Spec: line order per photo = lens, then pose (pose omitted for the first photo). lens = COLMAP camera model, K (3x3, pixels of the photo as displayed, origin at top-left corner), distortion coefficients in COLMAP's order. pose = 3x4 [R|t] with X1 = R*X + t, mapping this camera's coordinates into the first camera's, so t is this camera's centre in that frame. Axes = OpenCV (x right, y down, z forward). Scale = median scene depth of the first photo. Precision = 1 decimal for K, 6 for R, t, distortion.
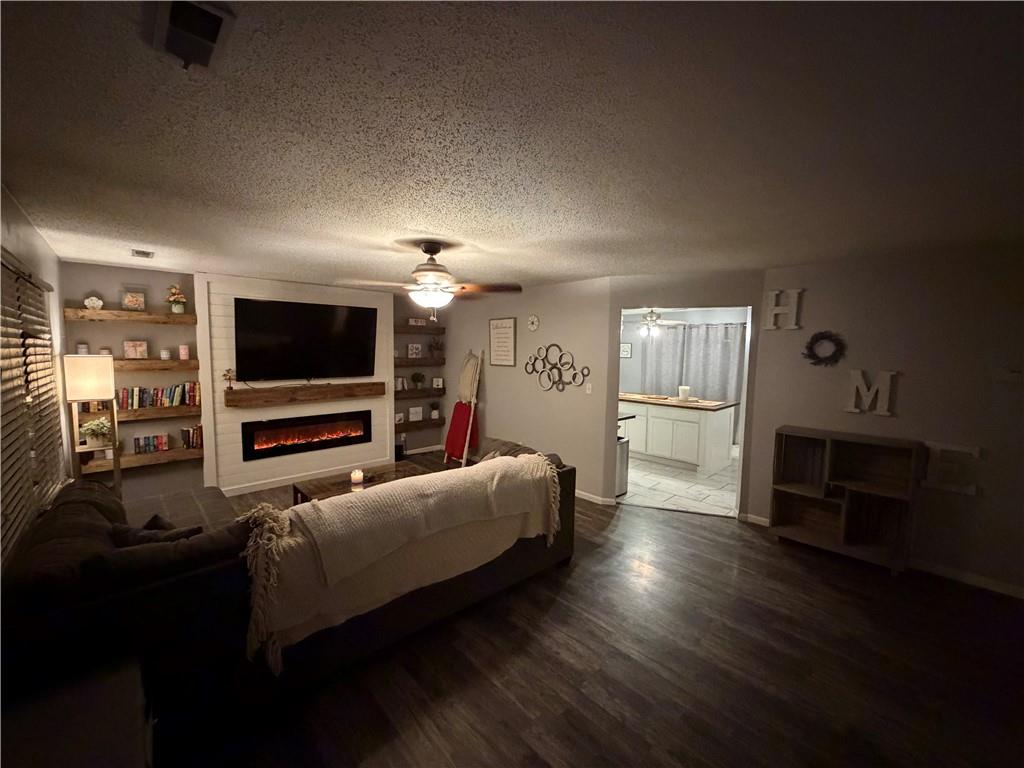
lens RADIAL K [[407.5, 0, 512.0], [0, 407.5, 384.0], [0, 0, 1]] dist [0.001066, 0.000069]
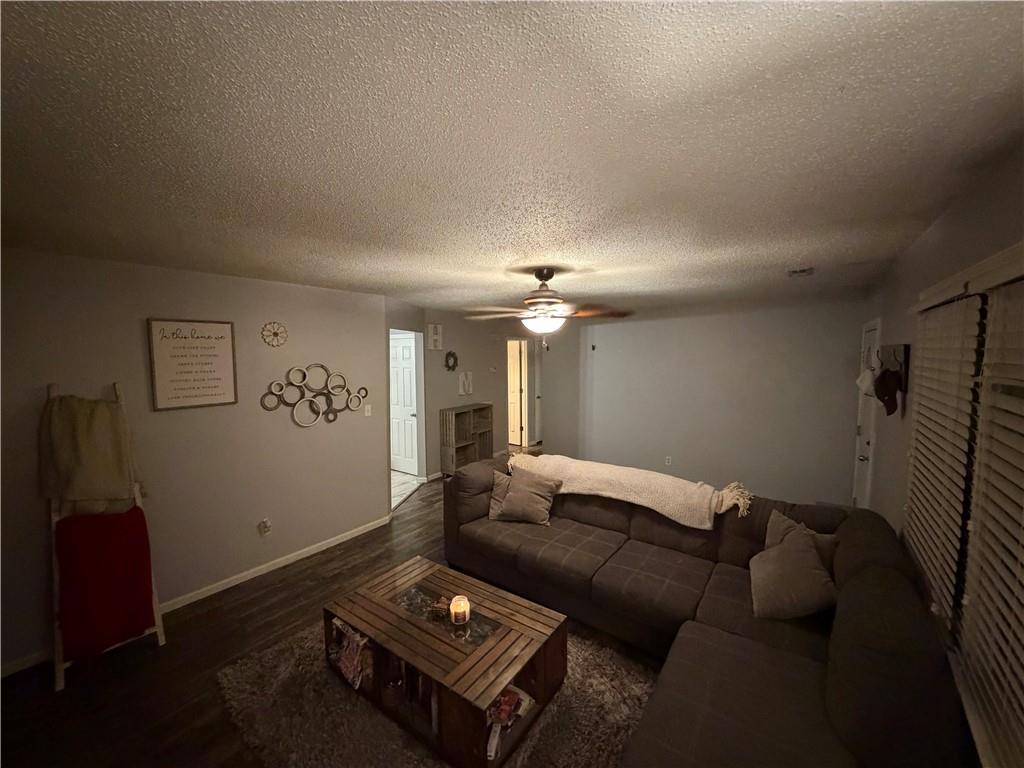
lens RADIAL K [[415.9, 0, 512.0], [0, 415.9, 384.0], [0, 0, 1]] dist [0.000240, 0.000006]
pose [[-0.190937, -0.083219, 0.978068, -0.764084], [0.090548, 0.990658, 0.101966, -0.111179], [-0.977417, 0.108031, -0.181618, 0.813293]]
